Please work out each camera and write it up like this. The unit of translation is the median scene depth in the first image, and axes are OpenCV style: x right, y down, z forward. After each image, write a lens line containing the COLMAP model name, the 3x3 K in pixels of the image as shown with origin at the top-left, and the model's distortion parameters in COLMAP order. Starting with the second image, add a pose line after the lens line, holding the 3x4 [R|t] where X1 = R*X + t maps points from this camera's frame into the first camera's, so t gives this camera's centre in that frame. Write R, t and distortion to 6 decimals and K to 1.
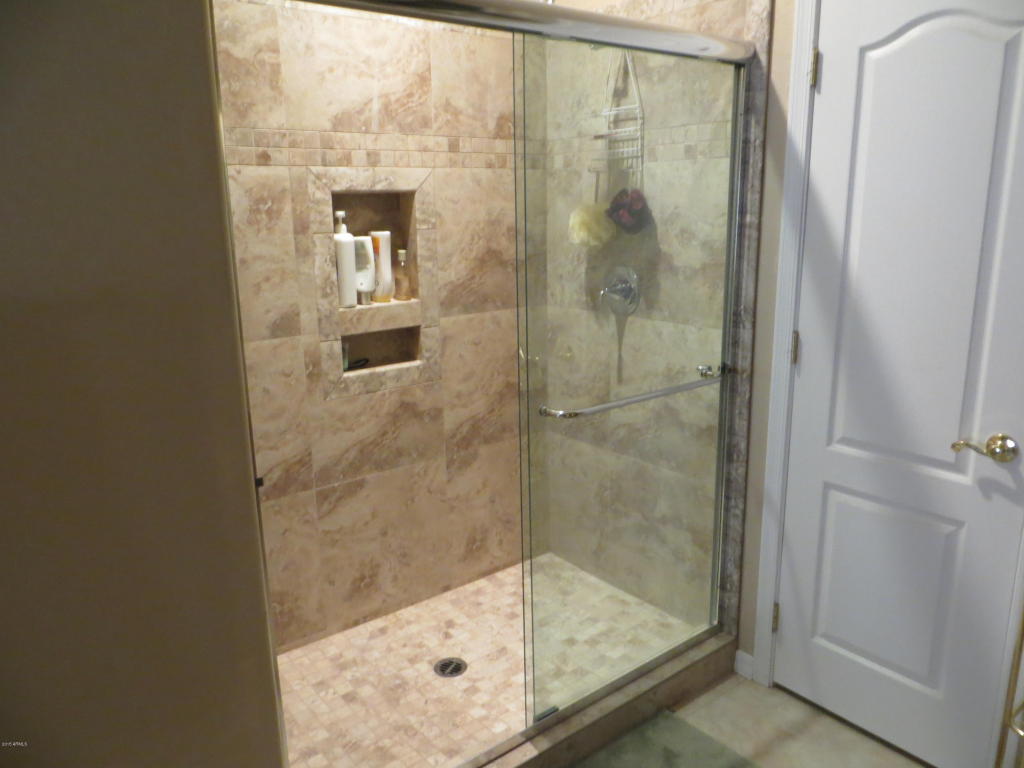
lens RADIAL K [[766.6, 0, 509.6], [0, 766.6, 376.5], [0, 0, 1]] dist [-0.021561, 0.007213]
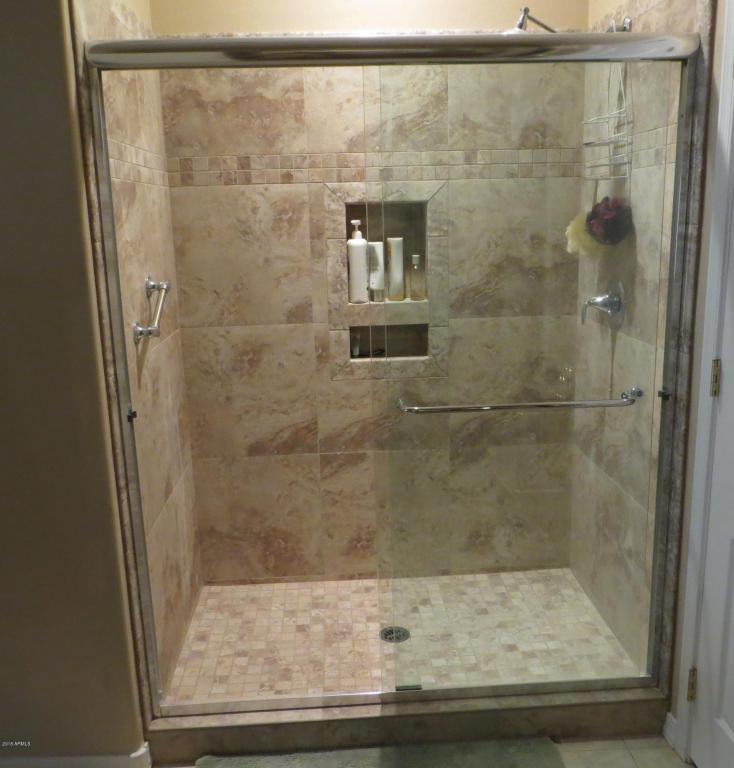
lens RADIAL K [[768.8, 0, 364.1], [0, 768.8, 377.2], [0, 0, 1]] dist [-0.020886, 0.000000]
pose [[0.819466, 0.115556, -0.561357, 0.460464], [-0.117332, 0.992543, 0.033035, -0.017756], [0.560989, 0.038794, 0.826914, 0.047089]]
